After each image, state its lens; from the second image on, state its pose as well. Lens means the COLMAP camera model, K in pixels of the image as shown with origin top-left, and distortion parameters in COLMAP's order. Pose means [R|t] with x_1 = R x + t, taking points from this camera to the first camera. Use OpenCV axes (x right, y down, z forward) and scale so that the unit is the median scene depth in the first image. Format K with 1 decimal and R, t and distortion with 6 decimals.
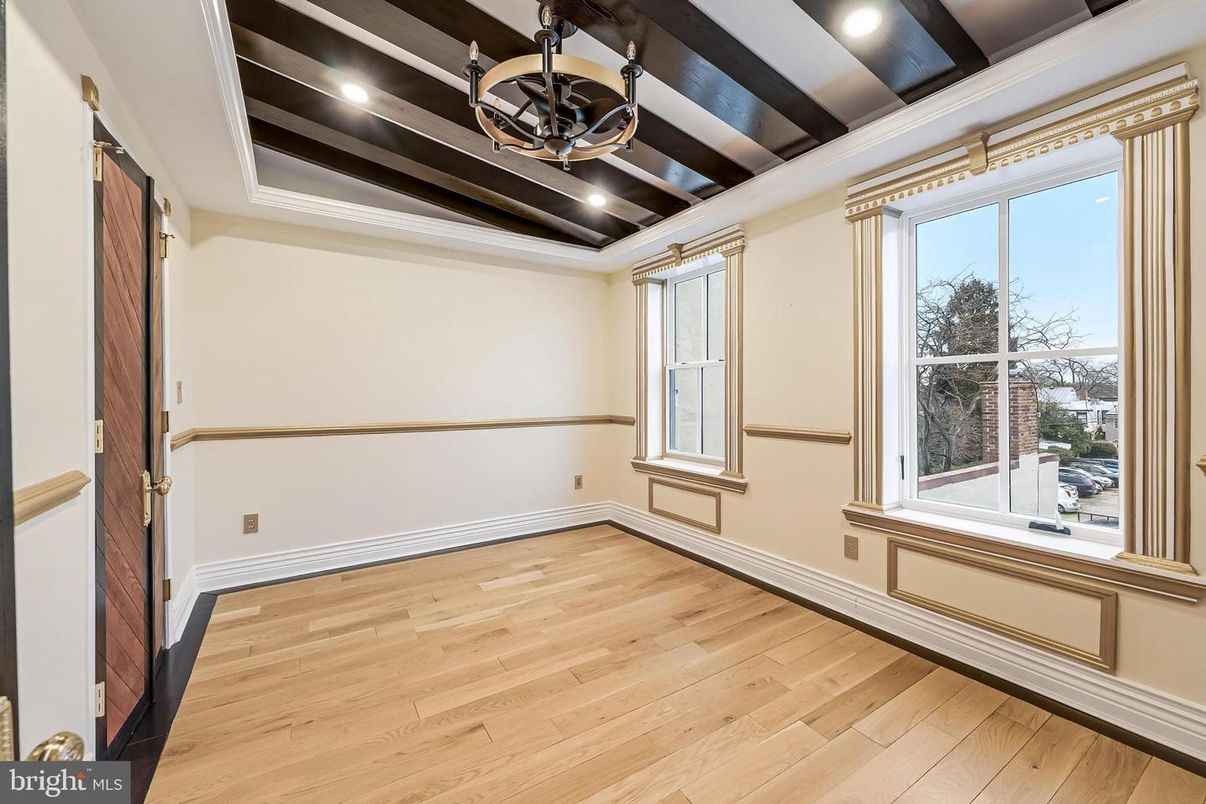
lens RADIAL K [[488.9, 0, 609.1], [0, 488.9, 394.4], [0, 0, 1]] dist [0.010169, -0.000186]
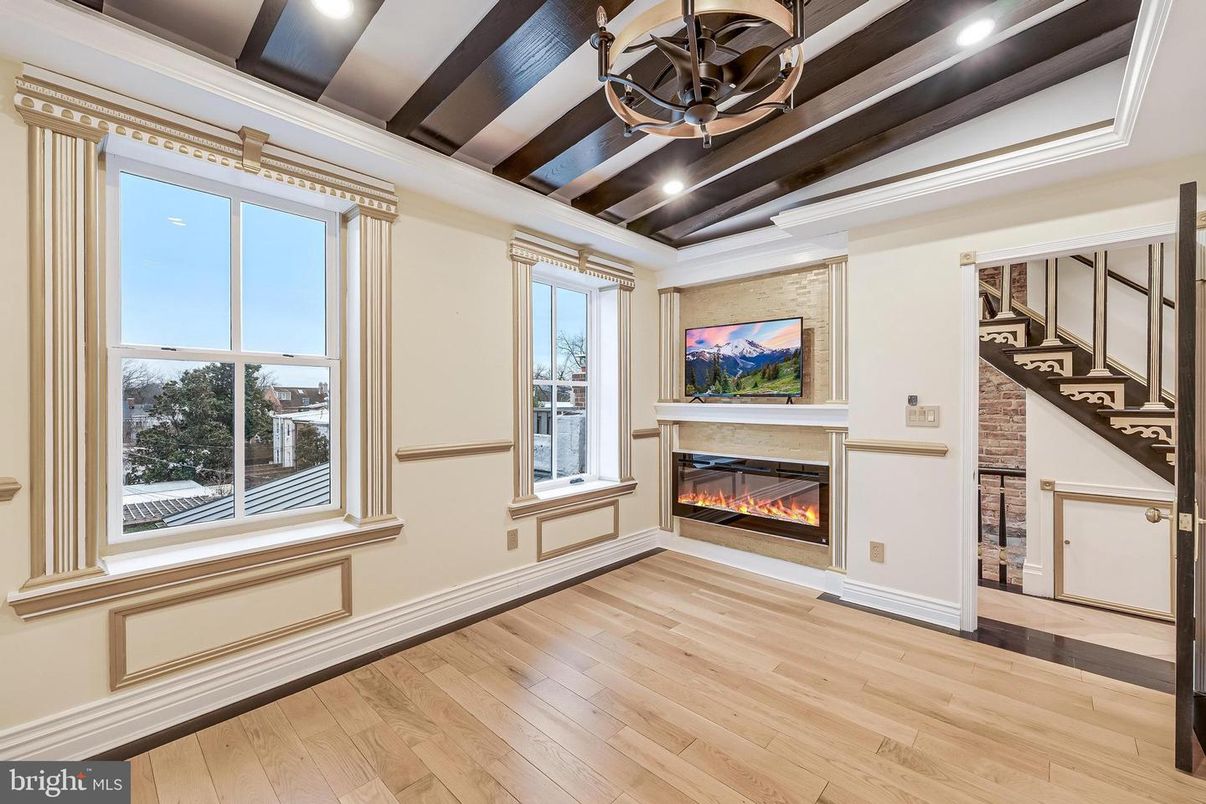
lens RADIAL K [[488.9, 0, 609.1], [0, 488.9, 394.4], [0, 0, 1]] dist [0.010169, -0.000186]
pose [[-0.260679, 0.011897, 0.965352, -0.686081], [0.001724, 0.999928, -0.011858, -0.016618], [-0.965424, -0.001427, -0.260680, 1.081301]]
